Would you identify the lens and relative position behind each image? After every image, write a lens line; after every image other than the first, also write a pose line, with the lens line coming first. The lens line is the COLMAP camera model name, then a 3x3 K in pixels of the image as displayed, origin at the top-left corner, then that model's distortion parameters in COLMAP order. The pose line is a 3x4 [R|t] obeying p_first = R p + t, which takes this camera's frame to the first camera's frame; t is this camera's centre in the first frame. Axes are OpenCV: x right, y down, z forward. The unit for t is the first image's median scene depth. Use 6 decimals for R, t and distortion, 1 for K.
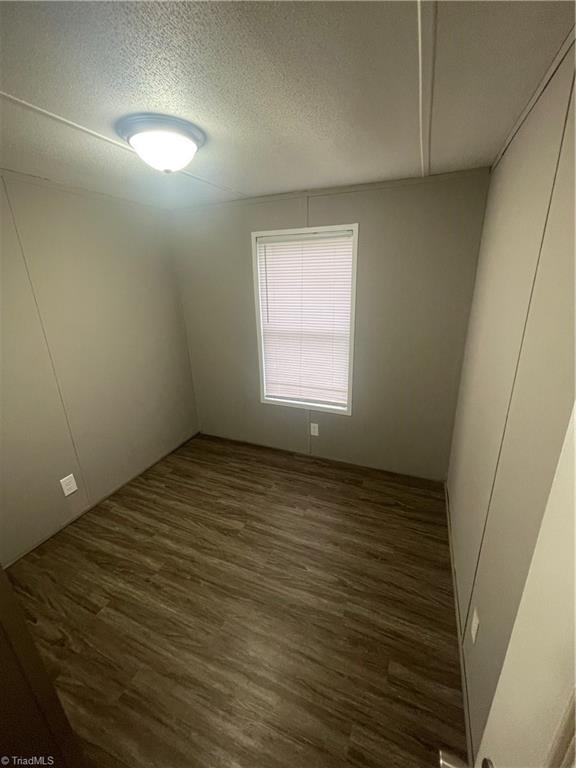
lens RADIAL K [[310.3, 0, 291.1], [0, 310.3, 383.3], [0, 0, 1]] dist [0.003041, 0.000056]
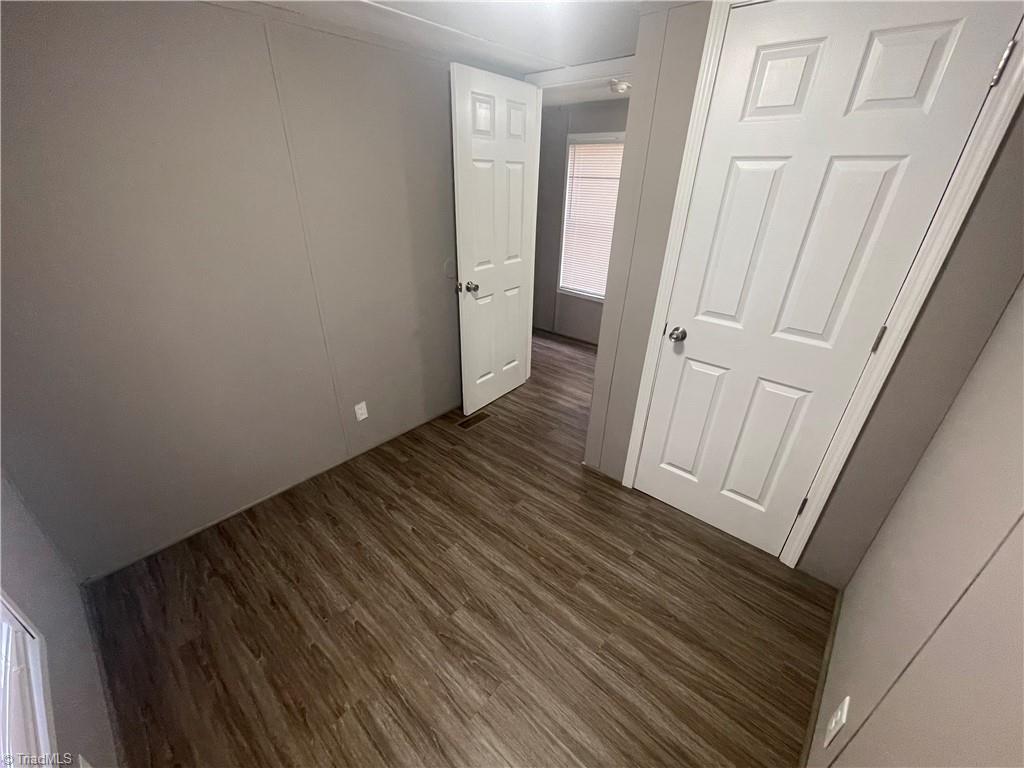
lens RADIAL K [[413.8, 0, 512.0], [0, 413.8, 384.0], [0, 0, 1]] dist [0.003041, 0.000056]
pose [[-0.942032, -0.131130, 0.308839, -0.485640], [0.124985, 0.717075, 0.685699, -0.423839], [-0.311376, 0.684550, -0.659118, 1.306641]]
